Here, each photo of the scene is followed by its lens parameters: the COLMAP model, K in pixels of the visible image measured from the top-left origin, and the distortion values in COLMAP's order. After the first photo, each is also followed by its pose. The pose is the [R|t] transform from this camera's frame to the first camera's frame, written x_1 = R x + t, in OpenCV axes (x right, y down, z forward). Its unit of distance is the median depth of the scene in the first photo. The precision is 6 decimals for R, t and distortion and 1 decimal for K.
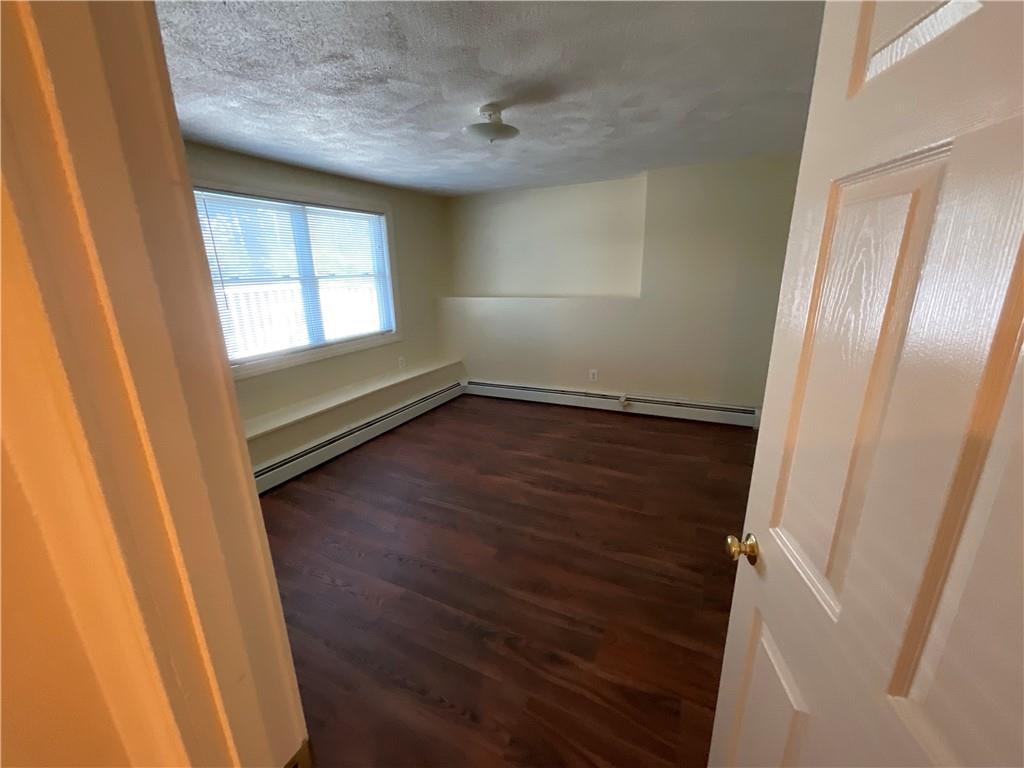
lens RADIAL K [[416.1, 0, 515.3], [0, 416.1, 387.1], [0, 0, 1]] dist [-0.004502, 0.003644]
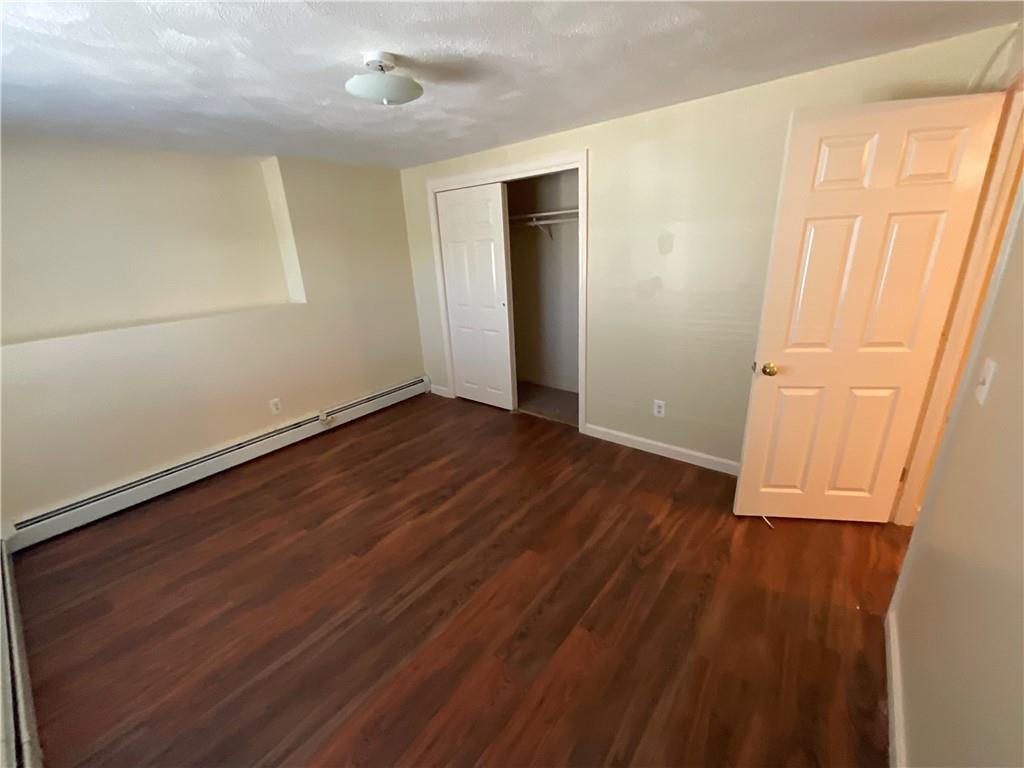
lens RADIAL K [[416.1, 0, 512.8], [0, 416.1, 384.3], [0, 0, 1]] dist [-0.004502, 0.003644]
pose [[0.219799, -0.302031, 0.927613, -0.515105], [0.313686, 0.922250, 0.225957, -0.123137], [-0.923737, 0.241314, 0.297452, 0.399483]]
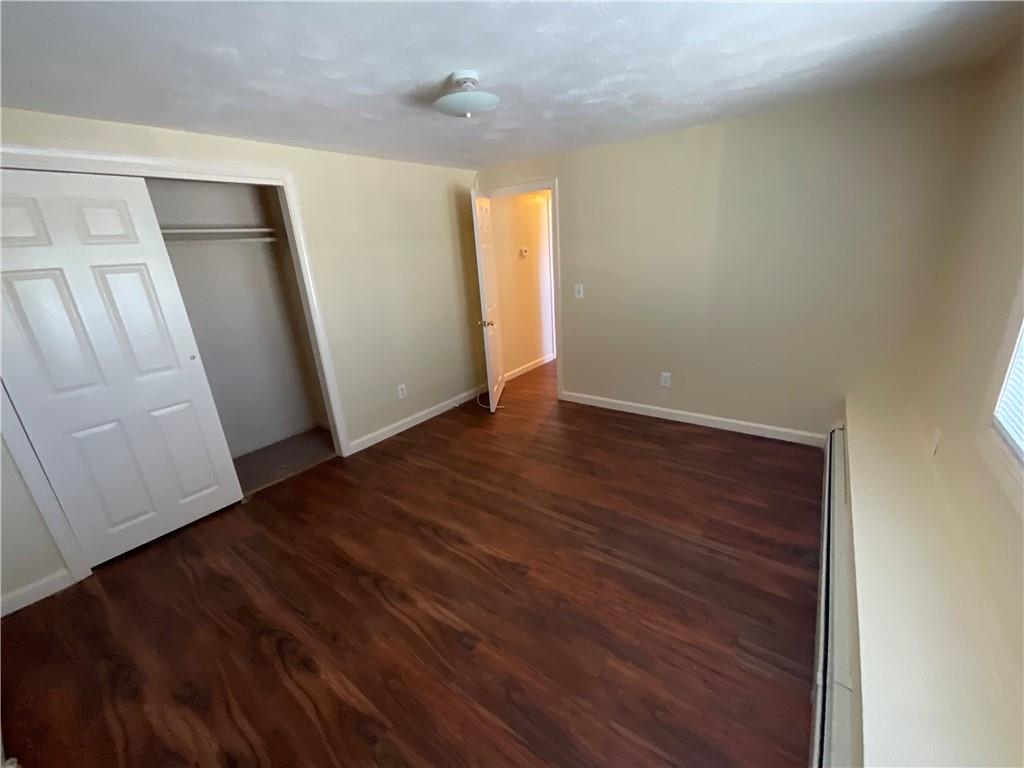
lens RADIAL K [[416.1, 0, 513.1], [0, 416.1, 381.3], [0, 0, 1]] dist [-0.004502, 0.003644]
pose [[-0.978456, 0.023043, 0.205166, -0.181836], [0.135176, 0.822631, 0.552273, -0.351913], [-0.156050, 0.568108, -0.808023, 1.159821]]
